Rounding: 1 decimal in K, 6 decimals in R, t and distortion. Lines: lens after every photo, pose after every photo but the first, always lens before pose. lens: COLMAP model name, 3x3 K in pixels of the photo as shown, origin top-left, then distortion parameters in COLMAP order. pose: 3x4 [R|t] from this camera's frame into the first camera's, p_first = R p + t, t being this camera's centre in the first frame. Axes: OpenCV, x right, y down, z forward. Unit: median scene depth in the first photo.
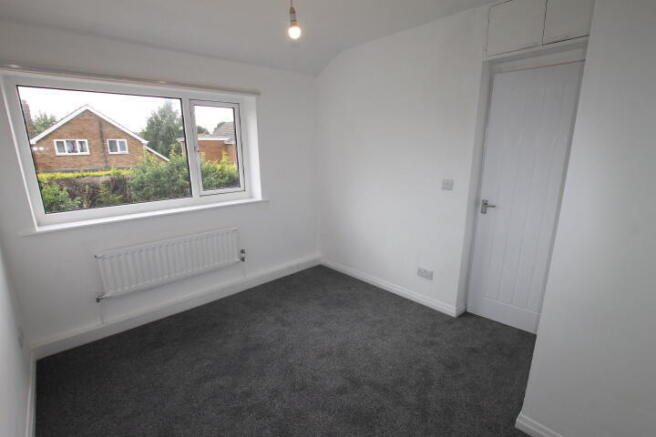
lens RADIAL K [[314.3, 0, 329.7], [0, 314.3, 217.5], [0, 0, 1]] dist [-0.025026, 0.002626]
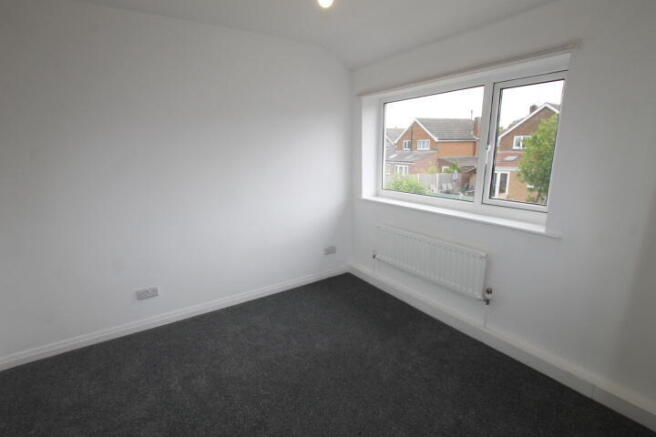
lens RADIAL K [[314.3, 0, 329.1], [0, 314.3, 223.2], [0, 0, 1]] dist [-0.025026, 0.002626]
pose [[-0.169973, 0.231143, -0.957957, 0.452247], [-0.212779, 0.940563, 0.264700, -0.154719], [0.962203, 0.248825, -0.110688, 0.735530]]
